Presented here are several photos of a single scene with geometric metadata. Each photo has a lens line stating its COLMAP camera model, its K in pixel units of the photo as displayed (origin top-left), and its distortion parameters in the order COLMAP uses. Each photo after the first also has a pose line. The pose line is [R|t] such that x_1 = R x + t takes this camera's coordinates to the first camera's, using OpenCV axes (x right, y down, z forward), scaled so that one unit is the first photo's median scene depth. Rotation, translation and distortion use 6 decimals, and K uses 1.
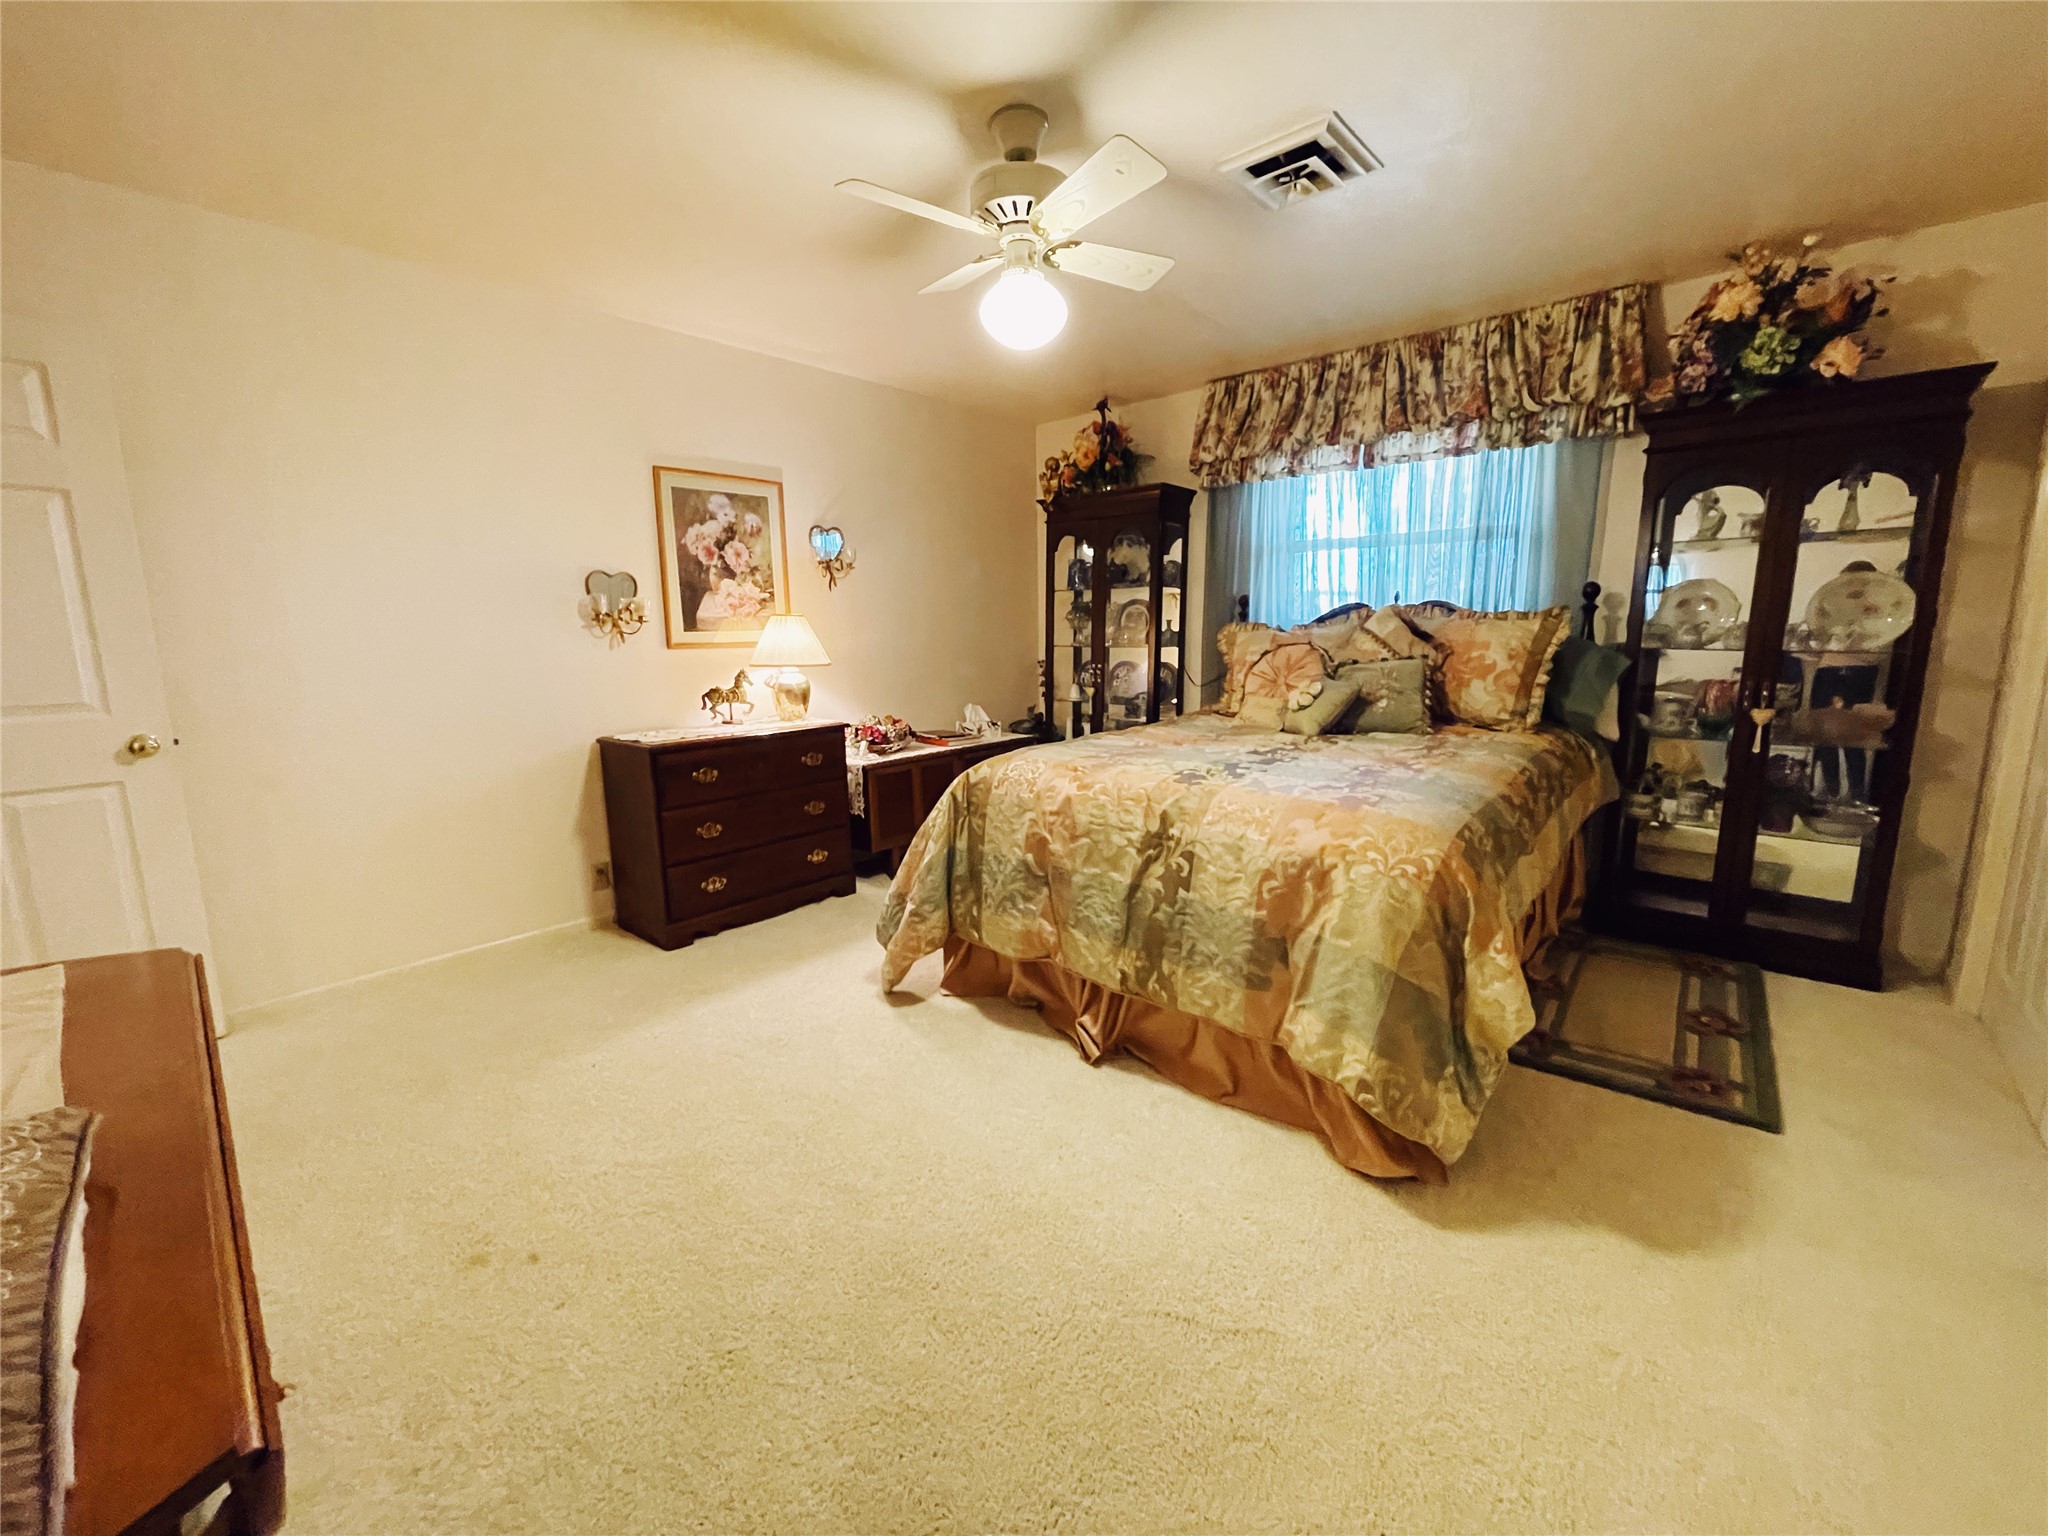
lens RADIAL K [[835.3, 0, 1030.6], [0, 835.3, 760.1], [0, 0, 1]] dist [0.001020, 0.000122]
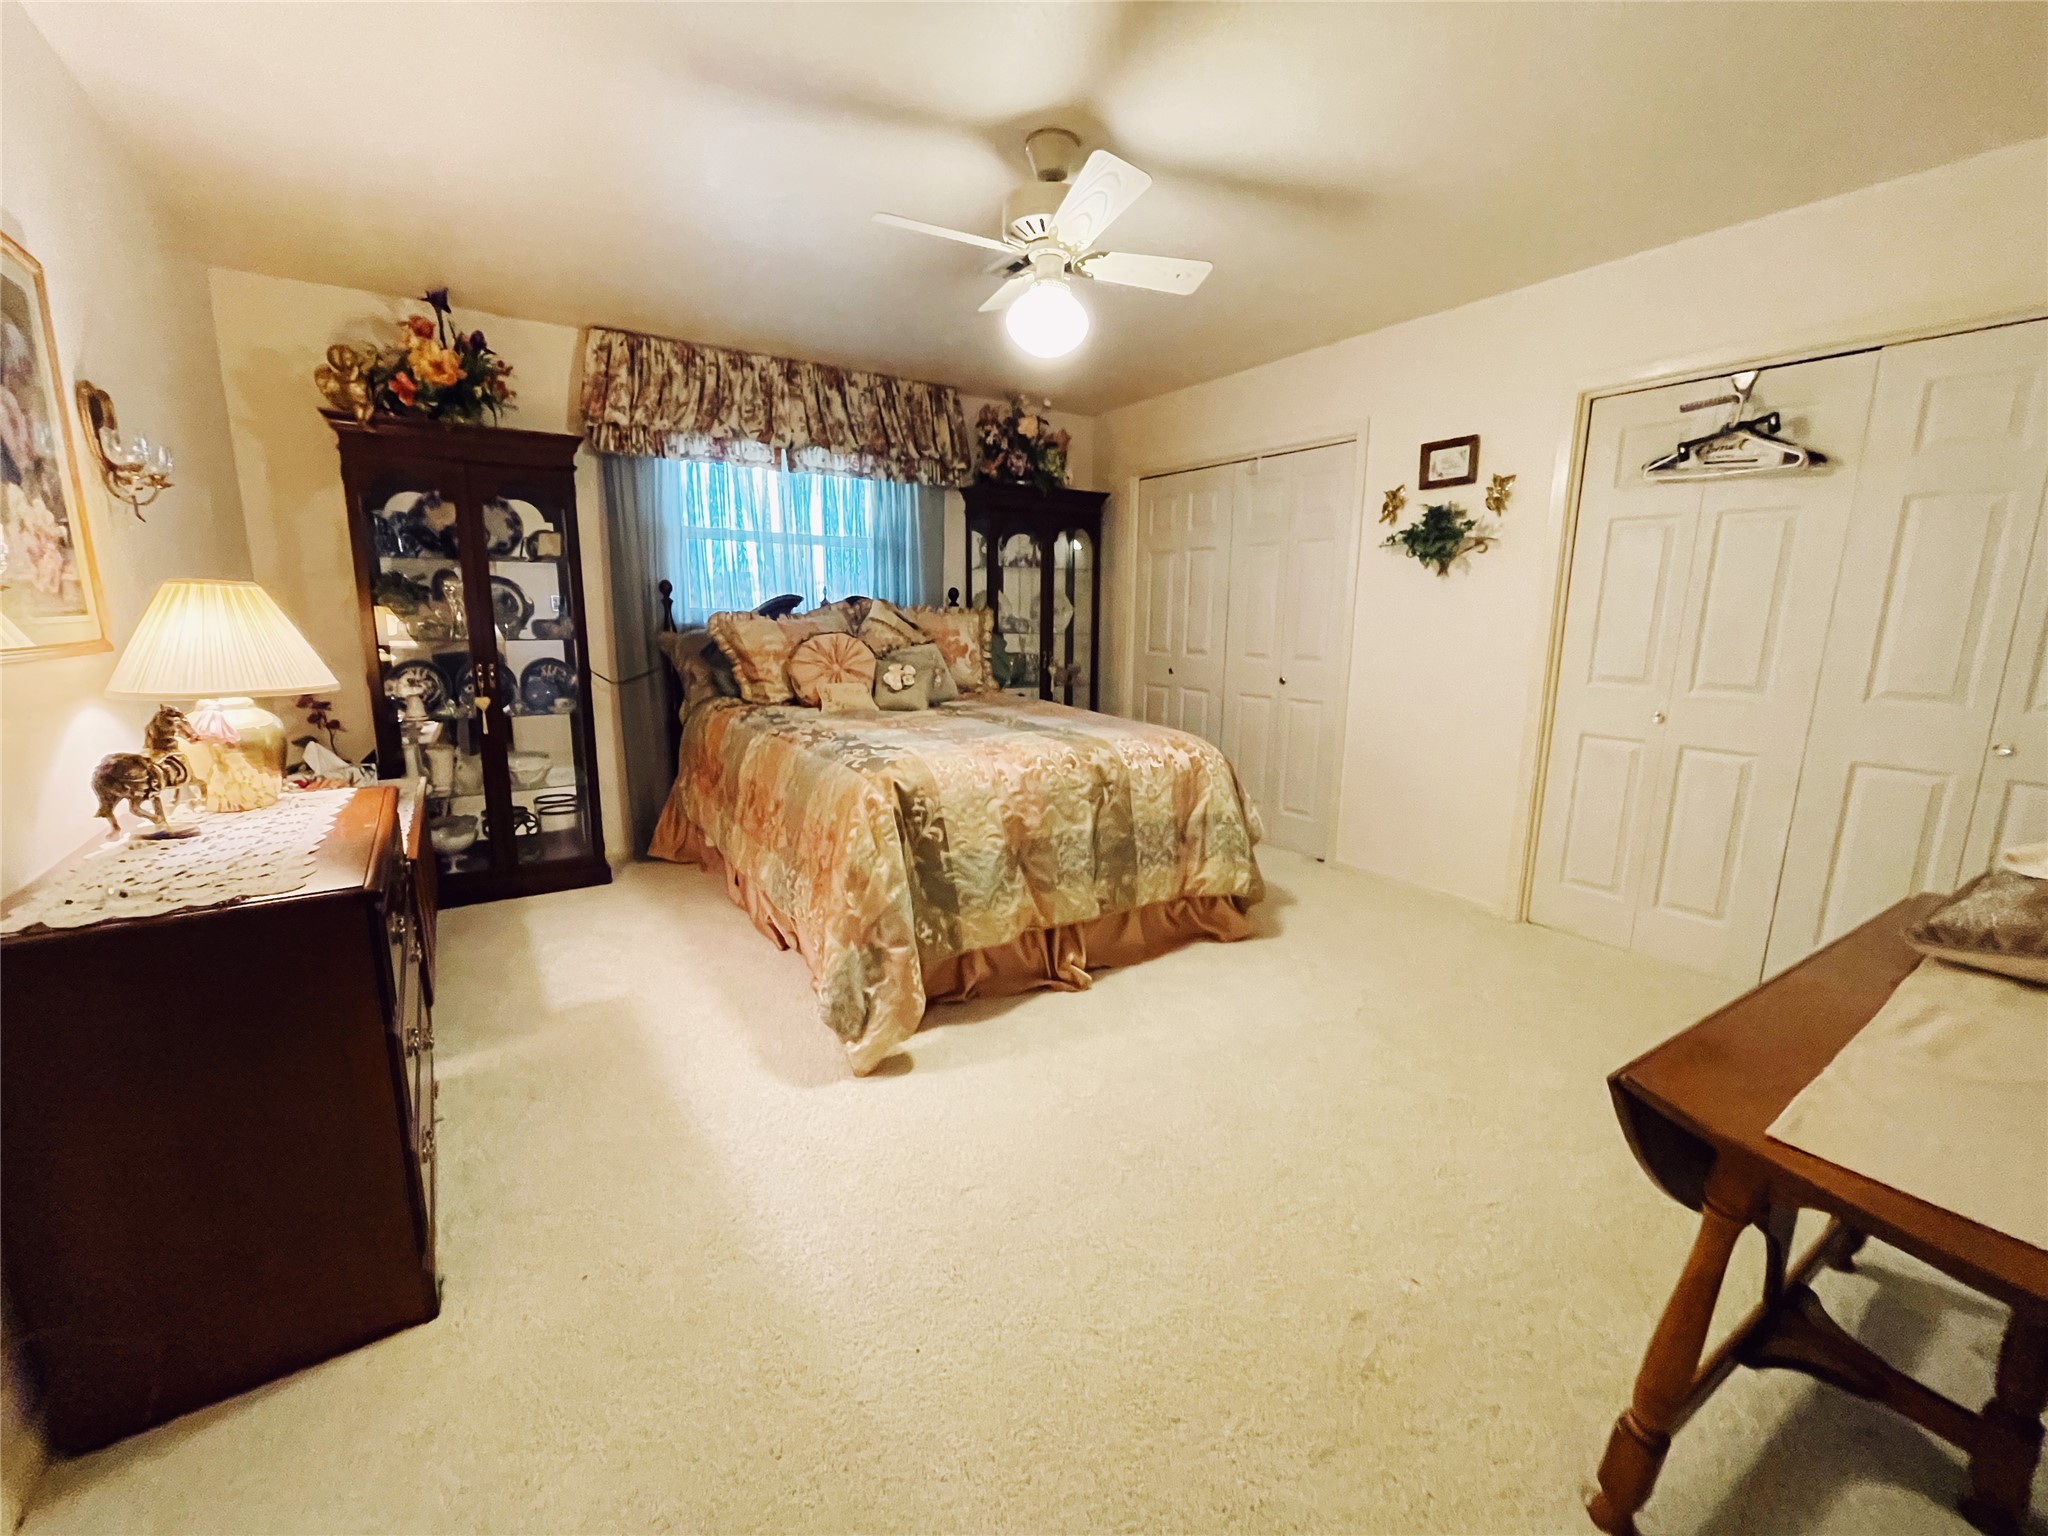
lens RADIAL K [[835.3, 0, 1030.6], [0, 835.3, 760.1], [0, 0, 1]] dist [0.001020, 0.000122]
pose [[0.251361, -0.160312, 0.954525, -0.700977], [0.143440, 0.981468, 0.127064, -0.079483], [-0.957206, 0.104978, 0.269698, 0.491351]]
